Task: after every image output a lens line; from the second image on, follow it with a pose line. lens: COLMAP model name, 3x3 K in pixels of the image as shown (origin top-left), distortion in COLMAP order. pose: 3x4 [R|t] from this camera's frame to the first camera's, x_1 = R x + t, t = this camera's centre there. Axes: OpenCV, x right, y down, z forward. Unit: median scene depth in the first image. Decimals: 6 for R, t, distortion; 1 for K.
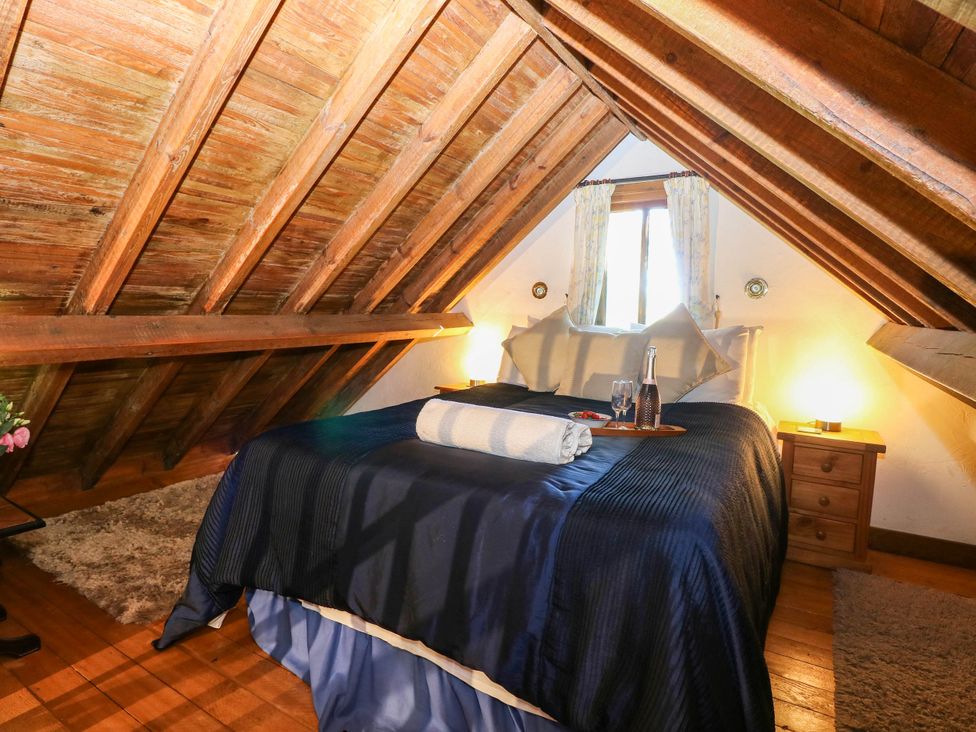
lens RADIAL K [[528.1, 0, 486.0], [0, 528.1, 355.6], [0, 0, 1]] dist [0.000023, -0.013344]
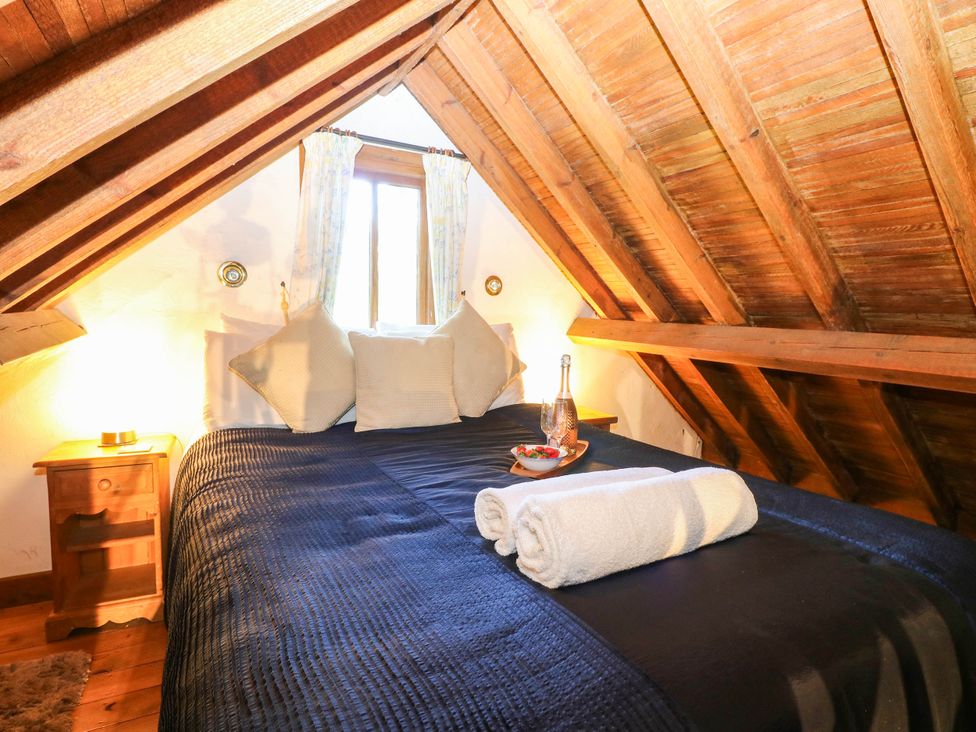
lens RADIAL K [[528.1, 0, 486.0], [0, 528.1, 355.6], [0, 0, 1]] dist [0.000023, -0.013344]
pose [[0.486795, -0.079109, 0.869927, -0.354057], [0.059023, 0.996593, 0.057600, -0.049071], [-0.871520, 0.023307, 0.489806, 0.472697]]
